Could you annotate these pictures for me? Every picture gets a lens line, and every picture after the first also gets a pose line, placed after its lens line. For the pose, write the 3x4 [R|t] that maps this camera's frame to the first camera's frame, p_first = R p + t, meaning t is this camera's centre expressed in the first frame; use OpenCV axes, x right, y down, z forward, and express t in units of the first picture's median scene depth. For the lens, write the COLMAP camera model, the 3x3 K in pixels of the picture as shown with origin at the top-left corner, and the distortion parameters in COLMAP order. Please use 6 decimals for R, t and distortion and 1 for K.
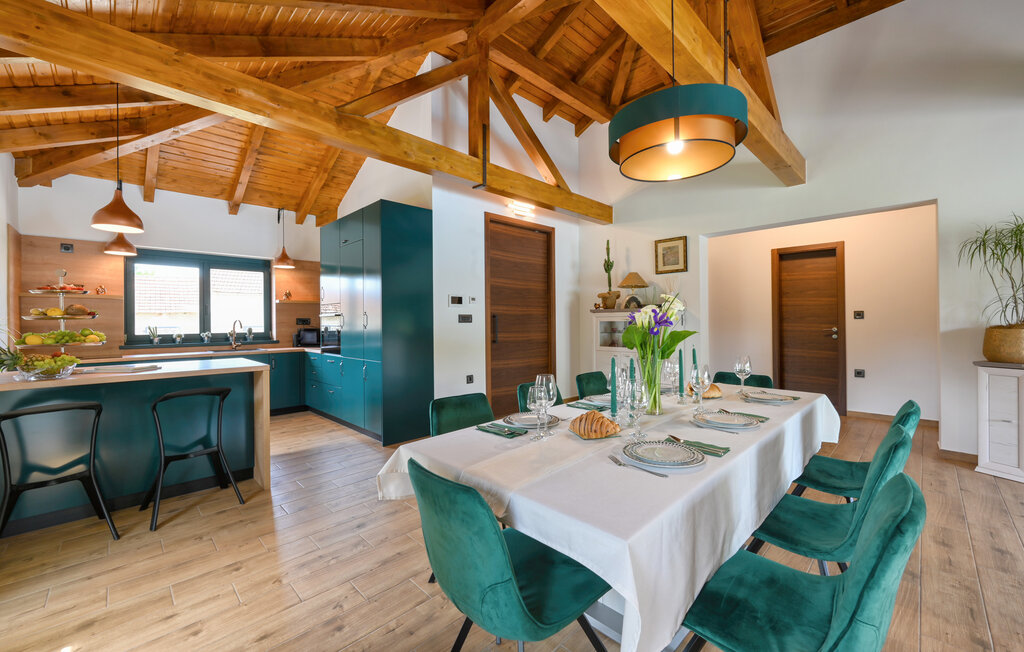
lens RADIAL K [[415.6, 0, 512.8], [0, 415.6, 323.2], [0, 0, 1]] dist [-0.002466, -0.000239]
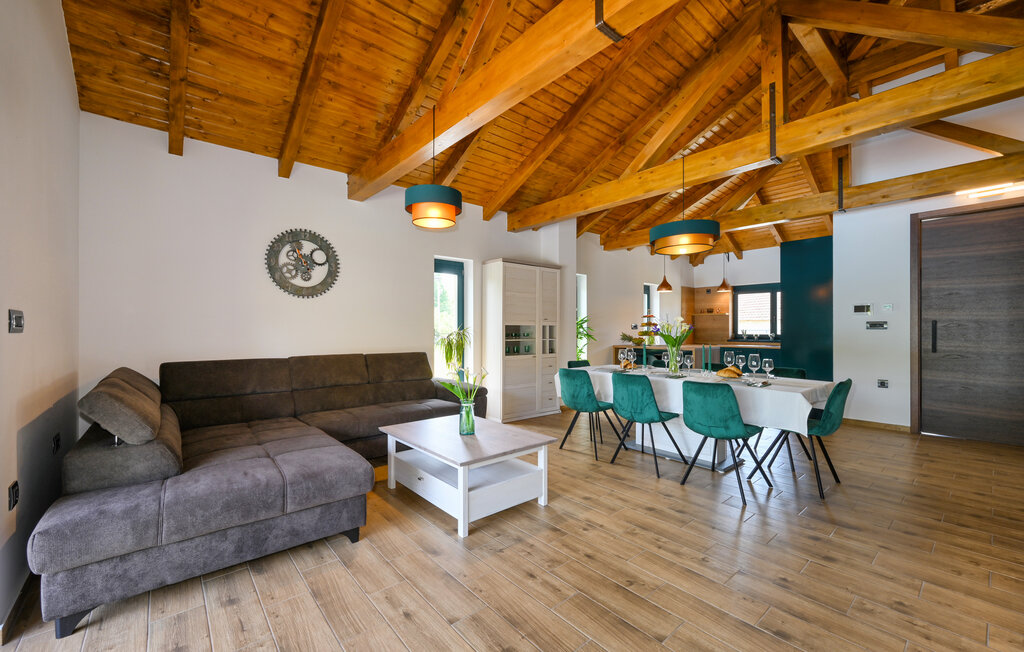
lens RADIAL K [[415.6, 0, 513.5], [0, 415.6, 326.5], [0, 0, 1]] dist [-0.002466, -0.000239]
pose [[-0.078247, 0.003476, -0.996928, 0.987457], [-0.002193, 0.999991, 0.003659, -0.009523], [0.996932, 0.002473, -0.078239, 0.175288]]
